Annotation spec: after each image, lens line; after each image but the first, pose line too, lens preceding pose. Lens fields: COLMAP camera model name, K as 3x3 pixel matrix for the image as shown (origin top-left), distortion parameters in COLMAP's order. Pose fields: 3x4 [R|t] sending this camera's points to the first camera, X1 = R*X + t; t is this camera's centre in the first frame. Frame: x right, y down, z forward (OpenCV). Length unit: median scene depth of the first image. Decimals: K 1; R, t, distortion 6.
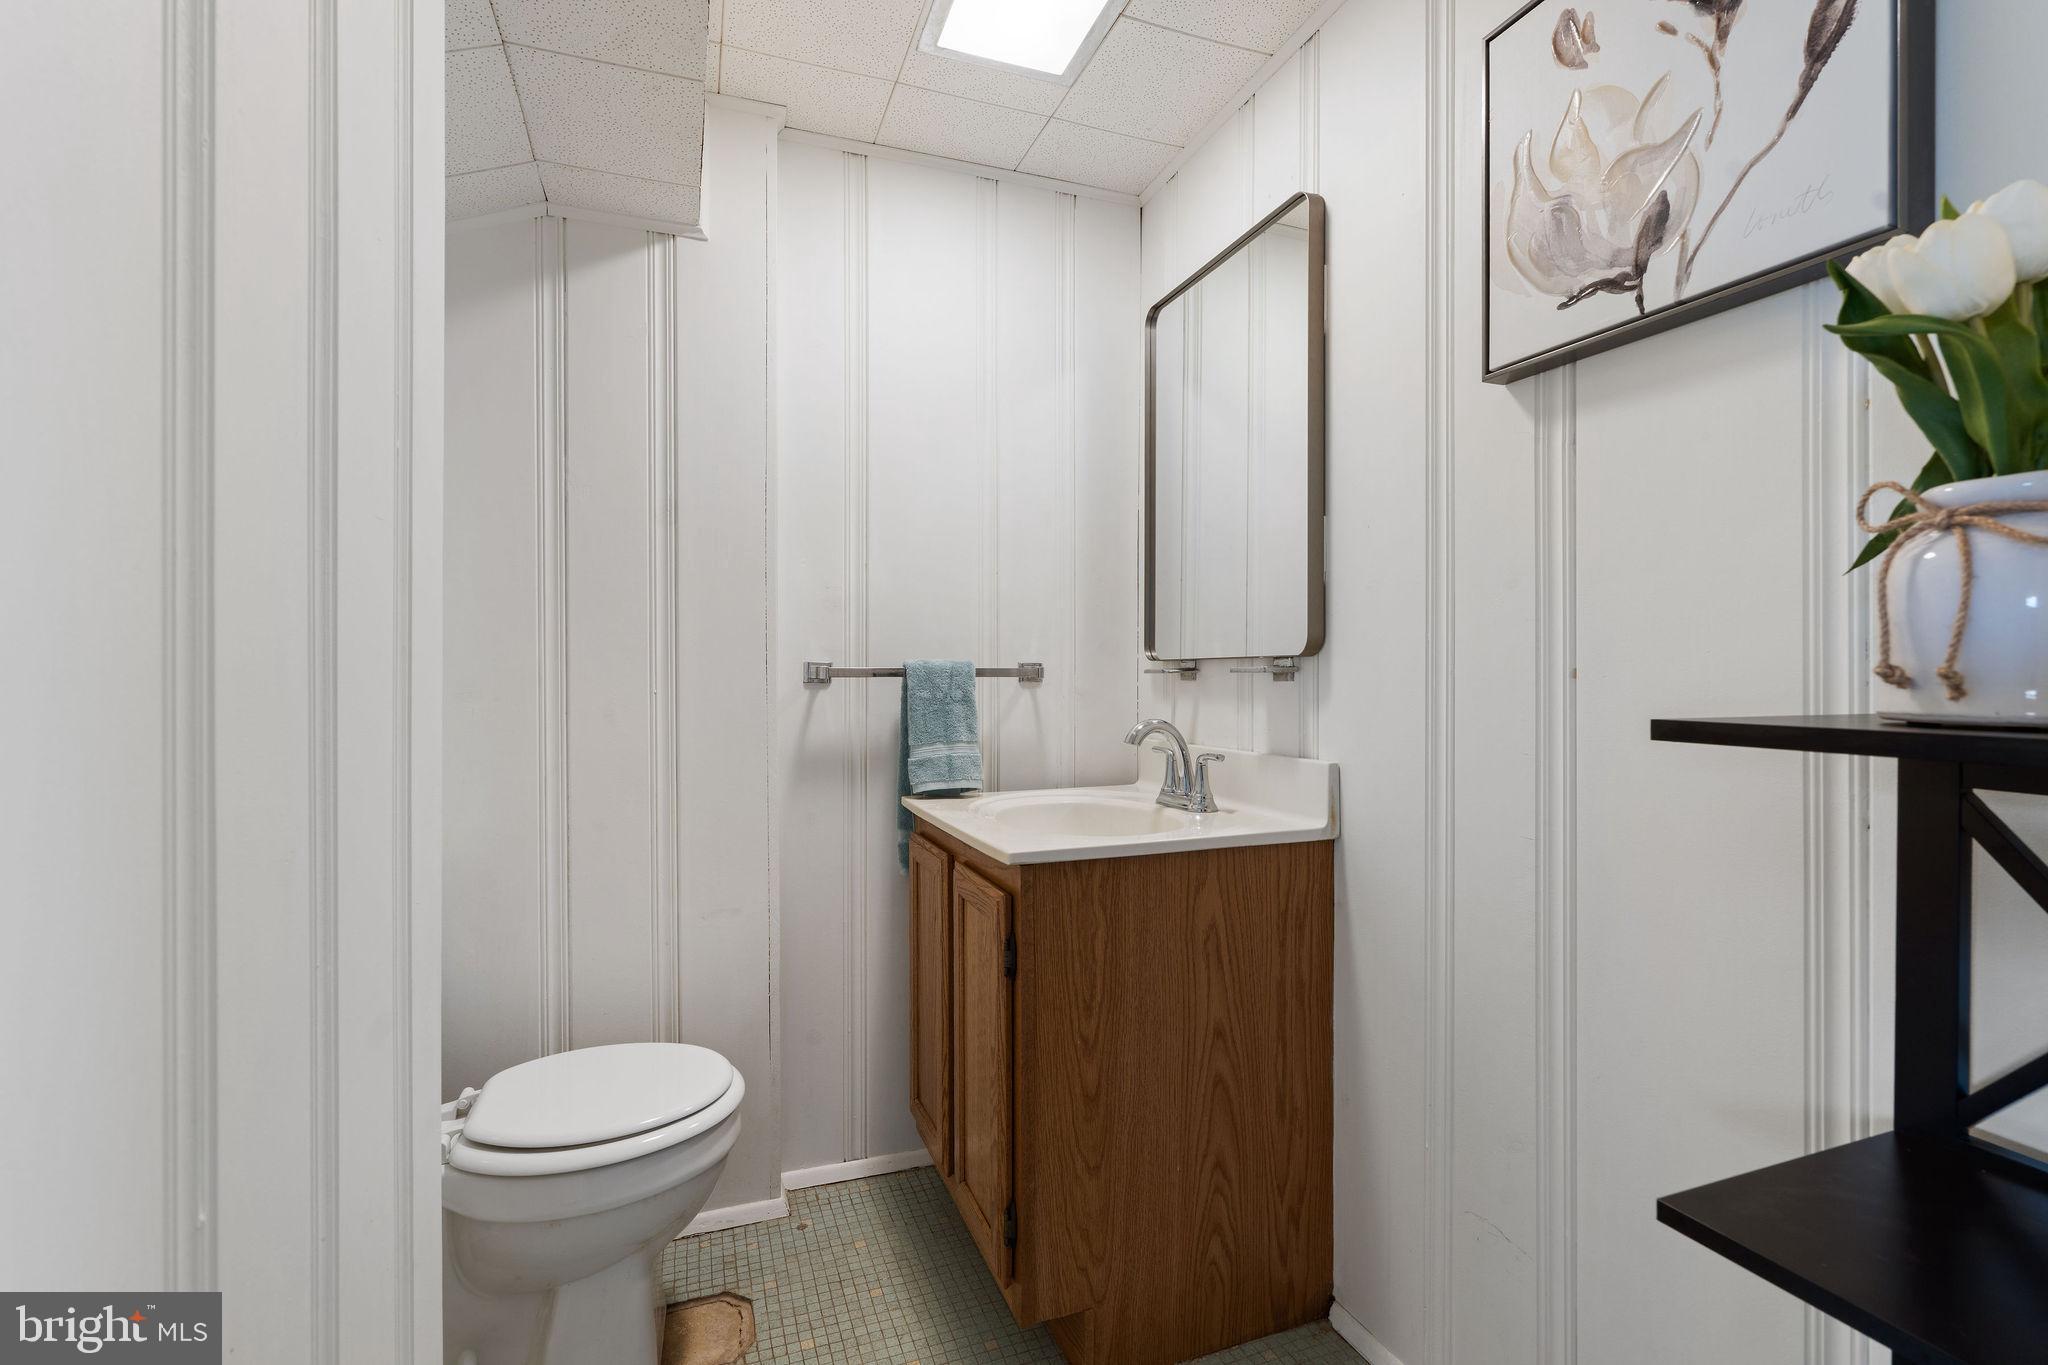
lens RADIAL K [[941.4, 0, 1028.2], [0, 941.4, 681.4], [0, 0, 1]] dist [-0.006154, 0.003015]
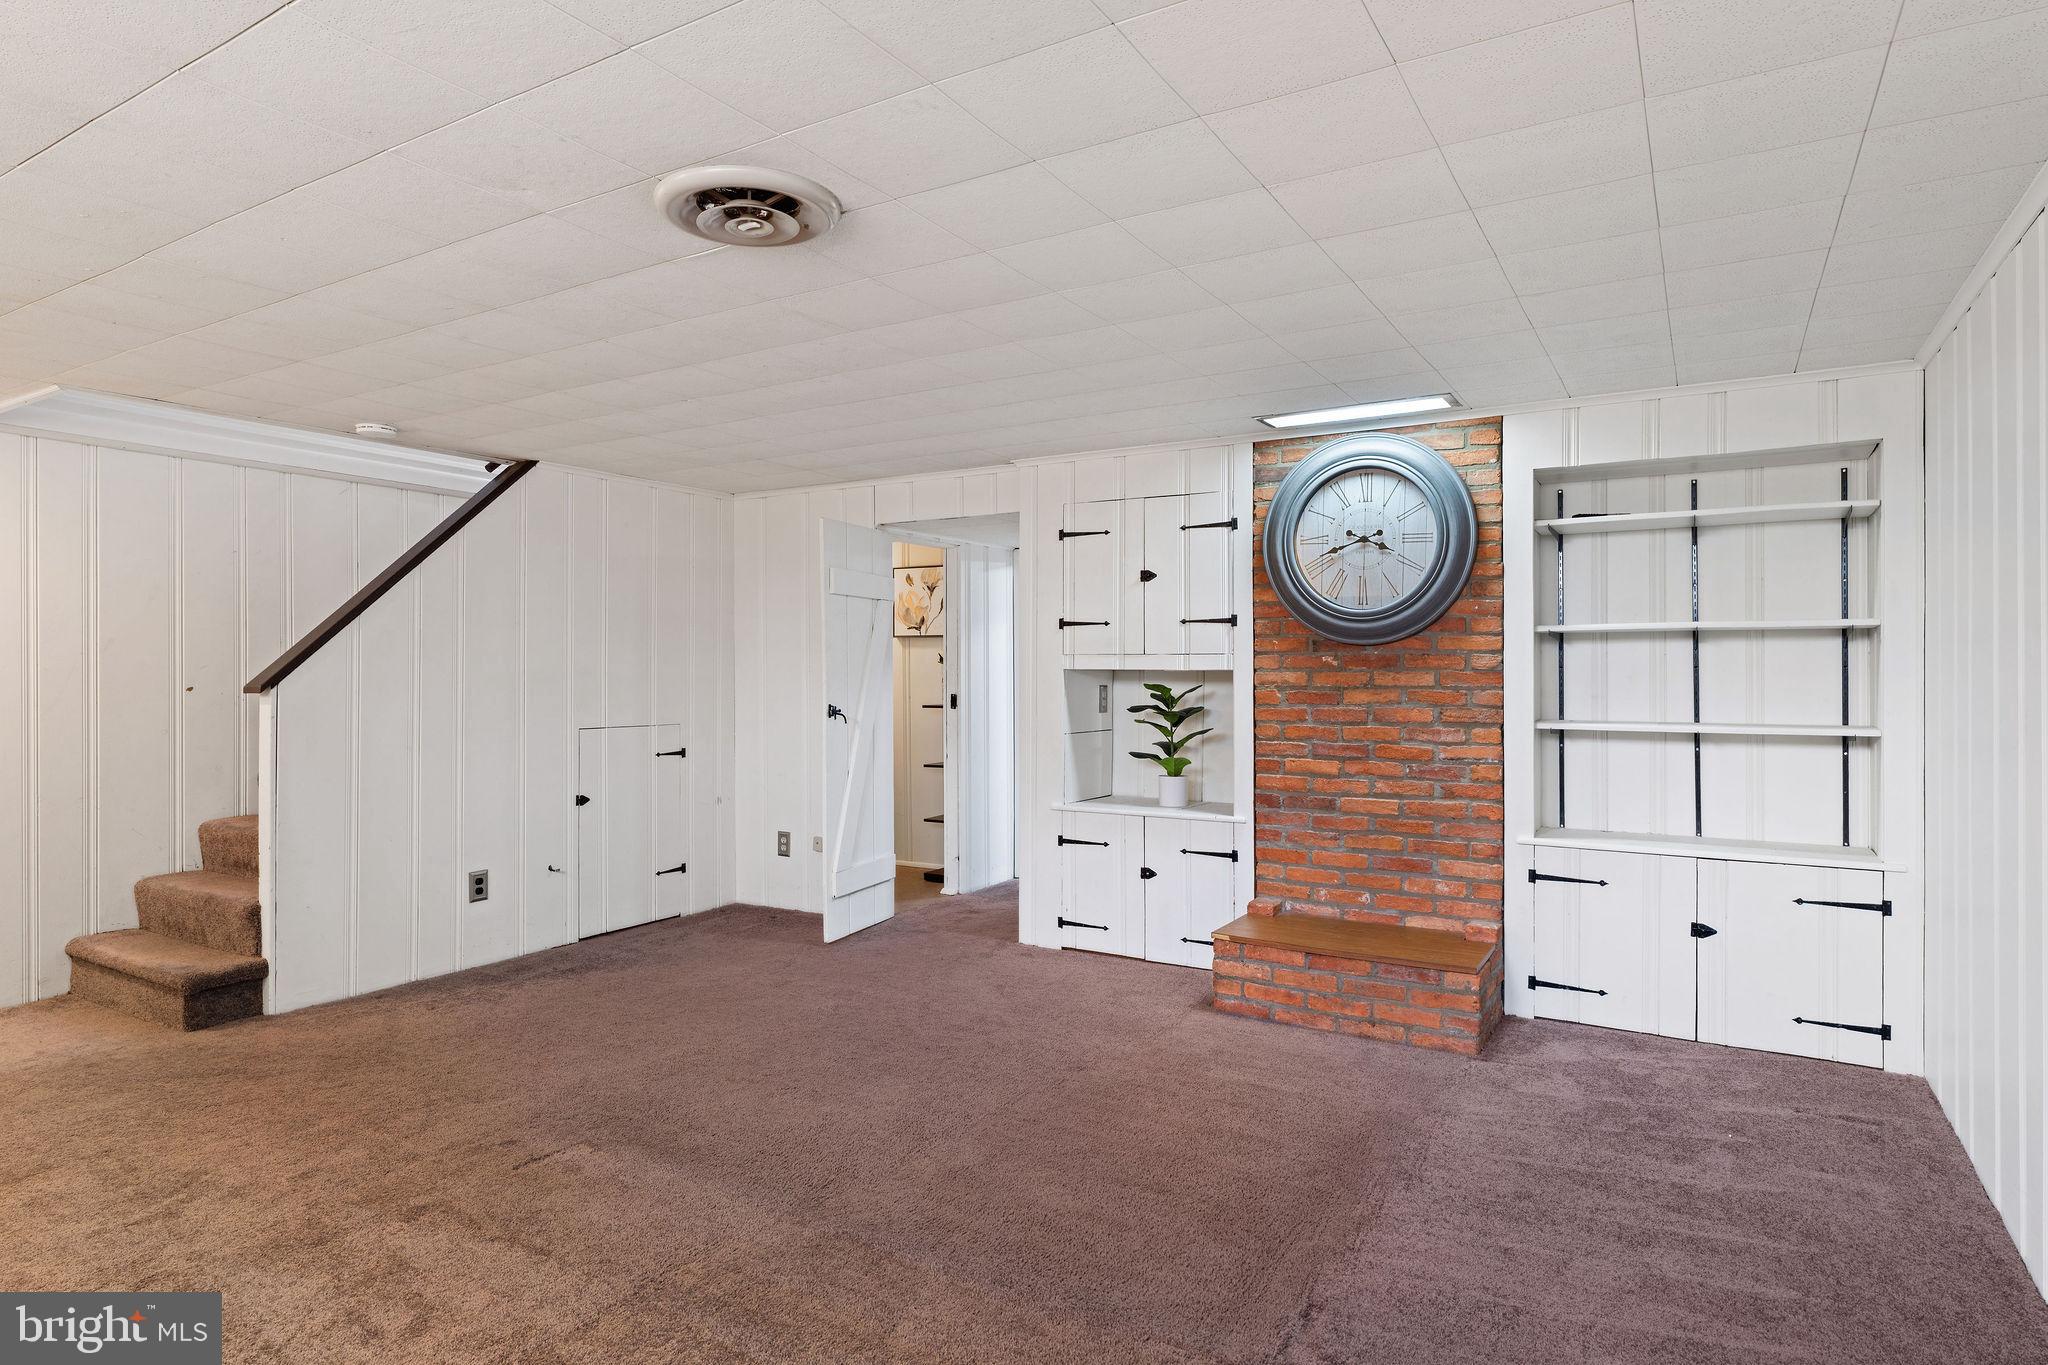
lens RADIAL K [[1135.1, 0, 1031.2], [0, 1135.1, 672.5], [0, 0, 1]] dist [0.003143, 0.000825]
pose [[0.784106, -0.002409, 0.620623, -2.837437], [0.003001, 0.999995, 0.000091, -0.151179], [-0.620620, 0.001791, 0.784109, -4.416713]]
